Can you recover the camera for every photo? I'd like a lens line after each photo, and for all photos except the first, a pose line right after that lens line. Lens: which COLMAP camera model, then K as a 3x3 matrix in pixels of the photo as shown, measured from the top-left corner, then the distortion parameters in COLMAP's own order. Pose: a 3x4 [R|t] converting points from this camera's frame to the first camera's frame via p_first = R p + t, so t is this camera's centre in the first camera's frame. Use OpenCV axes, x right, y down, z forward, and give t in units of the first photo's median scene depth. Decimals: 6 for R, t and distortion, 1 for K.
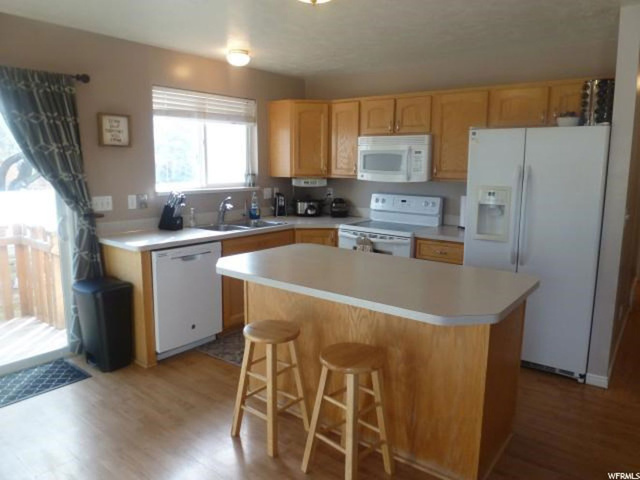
lens RADIAL K [[466.3, 0, 324.5], [0, 466.3, 238.8], [0, 0, 1]] dist [-0.047646, 0.008983]
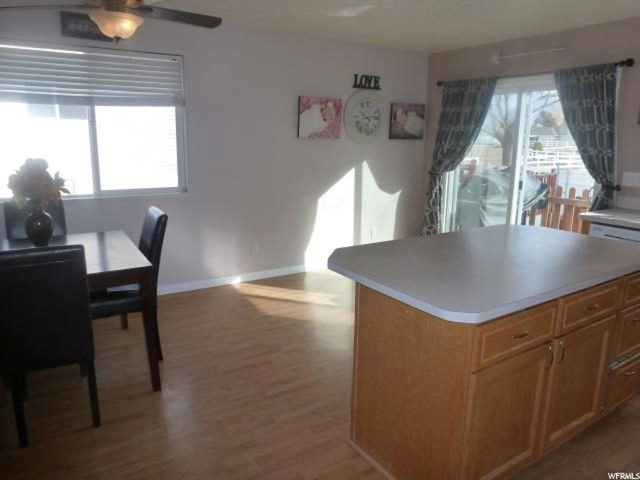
lens RADIAL K [[466.3, 0, 322.9], [0, 466.3, 242.3], [0, 0, 1]] dist [-0.047646, 0.008983]
pose [[-0.340381, 0.192095, -0.920457, 0.666342], [-0.161314, 0.952467, 0.258428, -0.084538], [0.926347, 0.236446, -0.293214, 0.609107]]
